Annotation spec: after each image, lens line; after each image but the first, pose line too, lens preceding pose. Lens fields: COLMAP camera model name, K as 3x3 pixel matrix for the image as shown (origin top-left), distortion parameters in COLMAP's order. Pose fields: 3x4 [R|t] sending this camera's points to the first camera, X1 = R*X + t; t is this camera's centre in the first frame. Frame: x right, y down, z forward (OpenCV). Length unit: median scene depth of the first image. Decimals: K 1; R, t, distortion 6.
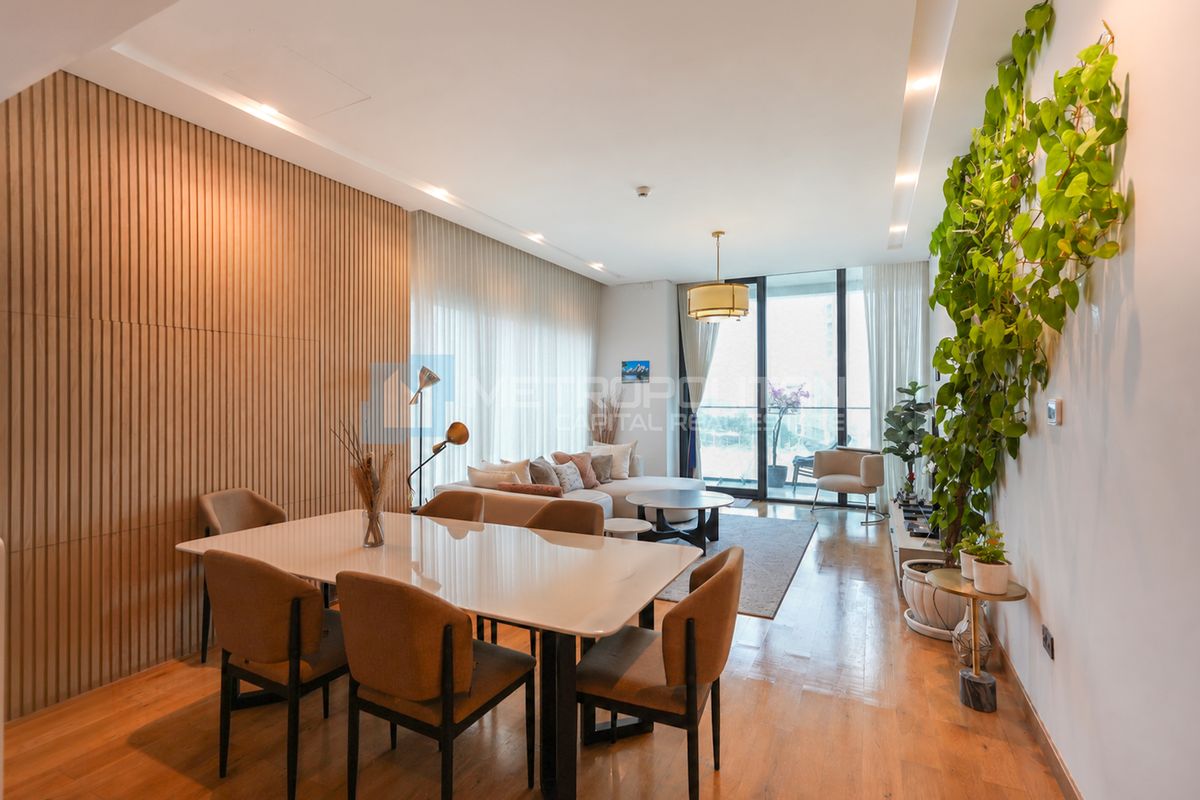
lens RADIAL K [[554.3, 0, 602.3], [0, 554.3, 400.2], [0, 0, 1]] dist [0.006398, 0.000991]
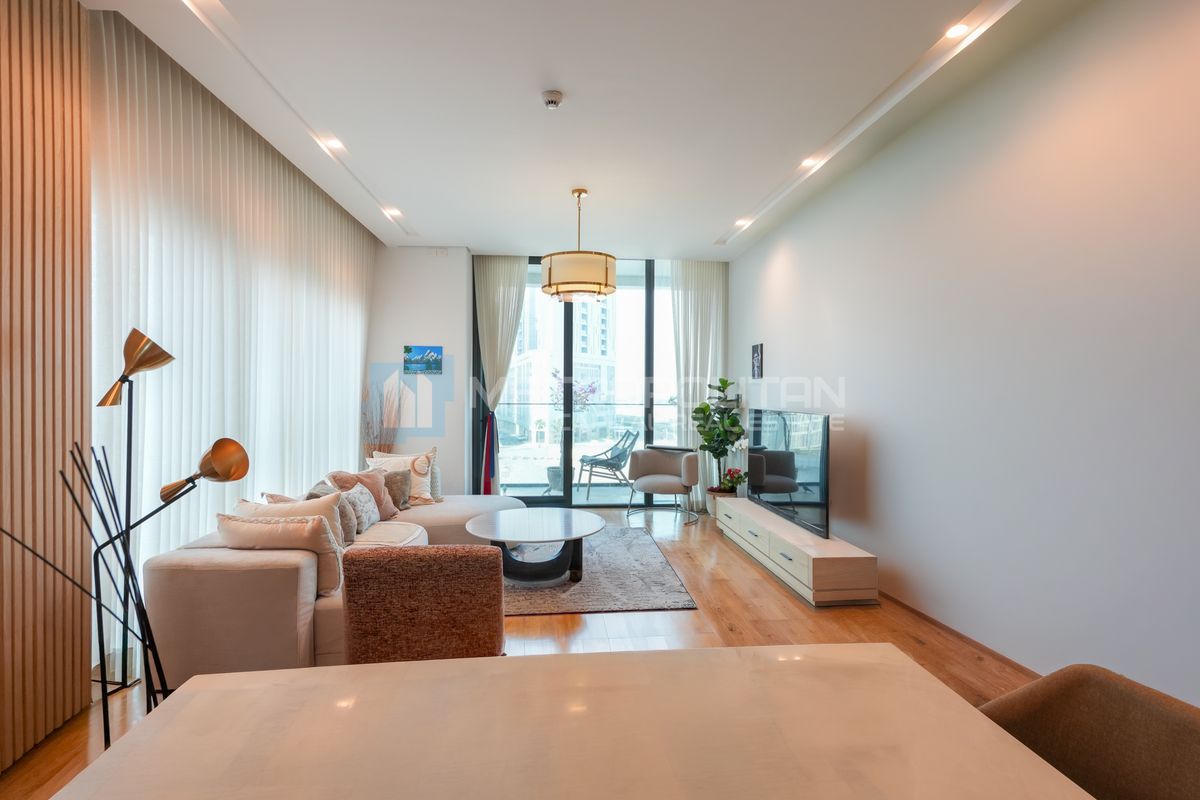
lens RADIAL K [[554.3, 0, 597.6], [0, 554.3, 394.6], [0, 0, 1]] dist [0.006398, 0.000991]
pose [[0.861484, 0.003377, 0.507774, -0.146027], [-0.002990, 0.999994, -0.001577, -0.001807], [-0.507777, -0.000160, 0.861489, 0.233892]]
